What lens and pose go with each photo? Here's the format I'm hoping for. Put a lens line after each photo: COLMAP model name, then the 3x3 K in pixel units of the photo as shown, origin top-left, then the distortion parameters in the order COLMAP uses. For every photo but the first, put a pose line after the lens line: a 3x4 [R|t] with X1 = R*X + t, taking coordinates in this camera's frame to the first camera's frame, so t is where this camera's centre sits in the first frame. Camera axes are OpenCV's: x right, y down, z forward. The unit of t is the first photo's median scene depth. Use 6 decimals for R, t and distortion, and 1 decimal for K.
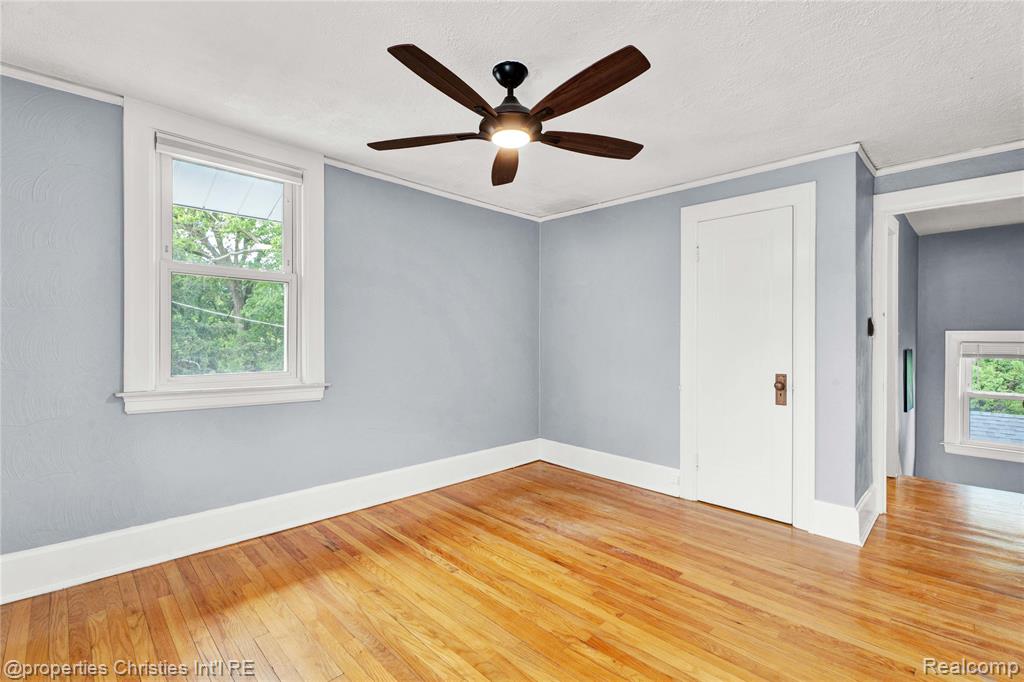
lens RADIAL K [[461.1, 0, 512.2], [0, 461.1, 336.6], [0, 0, 1]] dist [0.002525, -0.001061]
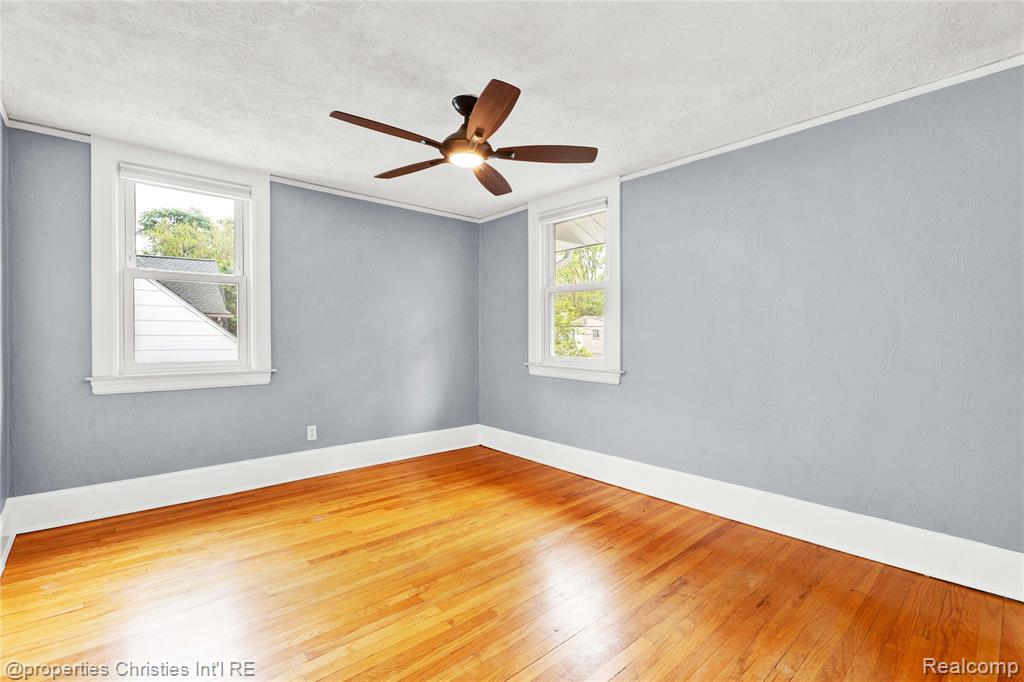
lens RADIAL K [[461.1, 0, 509.3], [0, 461.1, 340.3], [0, 0, 1]] dist [0.002525, -0.001061]
pose [[-0.056600, 0.004938, -0.998385, 0.785240], [0.005378, 0.999975, 0.004641, 0.016692], [0.998382, -0.005107, -0.056625, 0.796213]]
